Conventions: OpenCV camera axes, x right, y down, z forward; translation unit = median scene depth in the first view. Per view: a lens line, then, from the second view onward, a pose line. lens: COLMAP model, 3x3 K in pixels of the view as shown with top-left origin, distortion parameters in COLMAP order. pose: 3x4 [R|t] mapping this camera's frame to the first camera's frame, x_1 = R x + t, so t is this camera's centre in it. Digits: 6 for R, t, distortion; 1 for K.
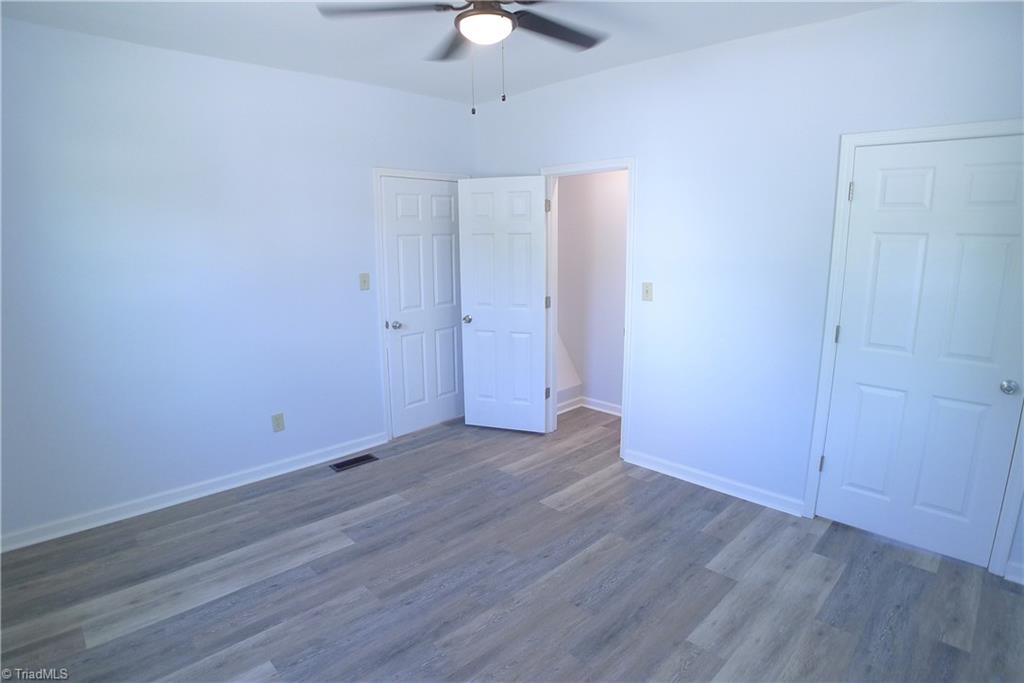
lens RADIAL K [[536.2, 0, 515.7], [0, 536.2, 340.8], [0, 0, 1]] dist [-0.089107, 0.020506]
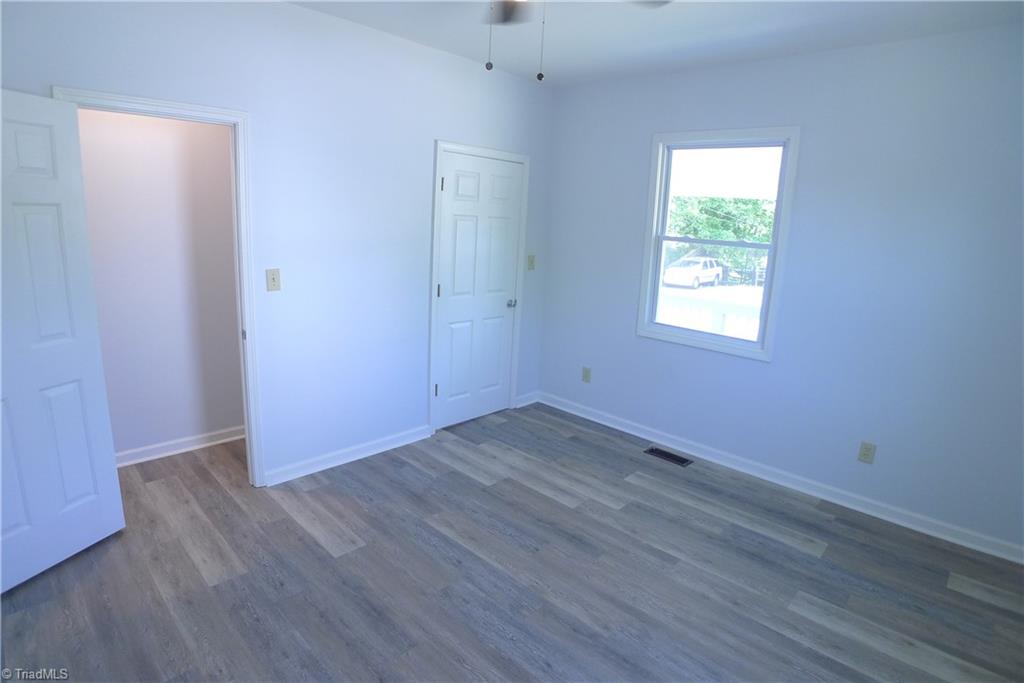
lens RADIAL K [[536.2, 0, 514.9], [0, 536.2, 335.2], [0, 0, 1]] dist [-0.089107, 0.020506]
pose [[-0.004450, -0.209755, 0.977744, -0.711956], [0.143212, 0.967541, 0.208218, -0.152270], [-0.989682, 0.140951, 0.025734, 0.746209]]
